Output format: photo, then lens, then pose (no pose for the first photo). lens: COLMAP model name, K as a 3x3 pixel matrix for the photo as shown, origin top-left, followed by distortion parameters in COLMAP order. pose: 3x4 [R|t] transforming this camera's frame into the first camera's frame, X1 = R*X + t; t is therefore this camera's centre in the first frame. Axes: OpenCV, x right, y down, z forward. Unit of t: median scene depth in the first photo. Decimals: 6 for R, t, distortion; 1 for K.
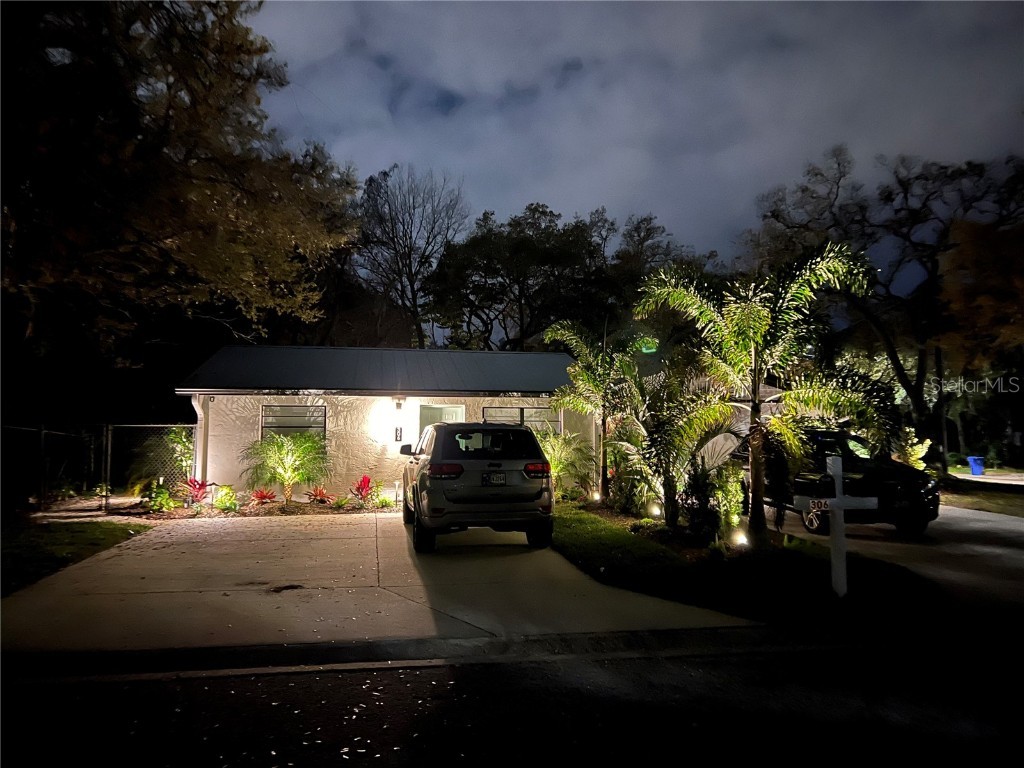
lens RADIAL K [[766.1, 0, 514.1], [0, 766.1, 365.2], [0, 0, 1]] dist [0.084221, -0.168631]
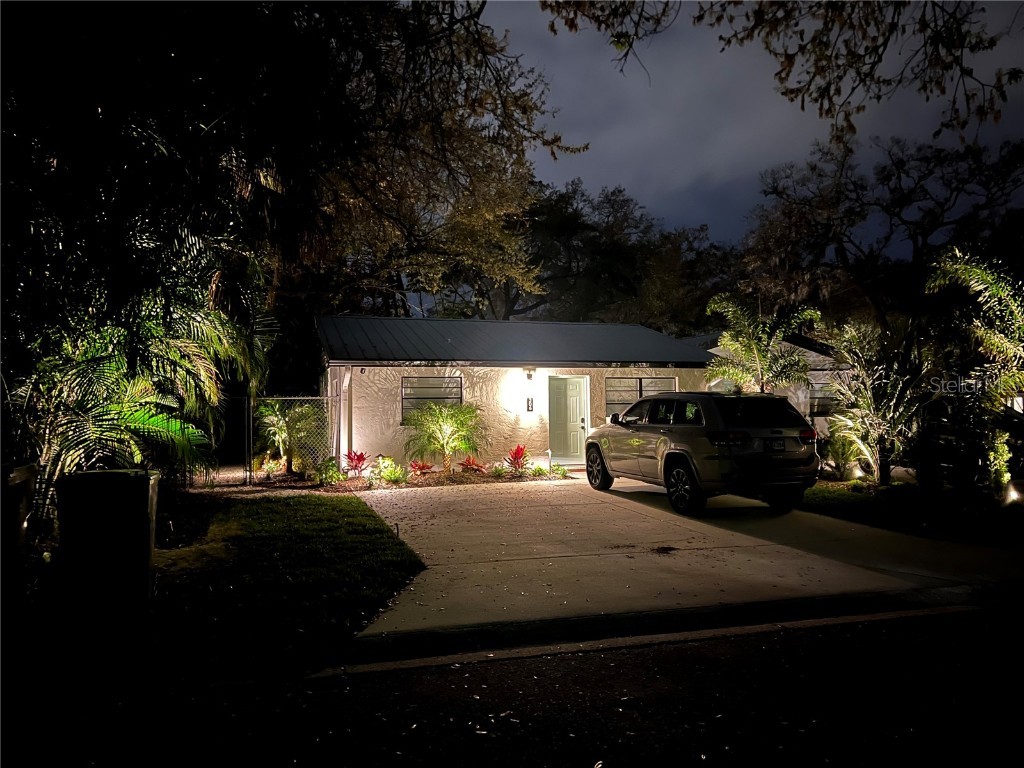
lens RADIAL K [[766.1, 0, 514.1], [0, 766.1, 365.2], [0, 0, 1]] dist [0.084221, -0.168631]
pose [[0.992749, -0.004782, 0.120111, -0.296487], [-0.000070, 0.999185, 0.040357, -0.003278], [-0.120206, -0.040072, 0.991940, -0.005134]]
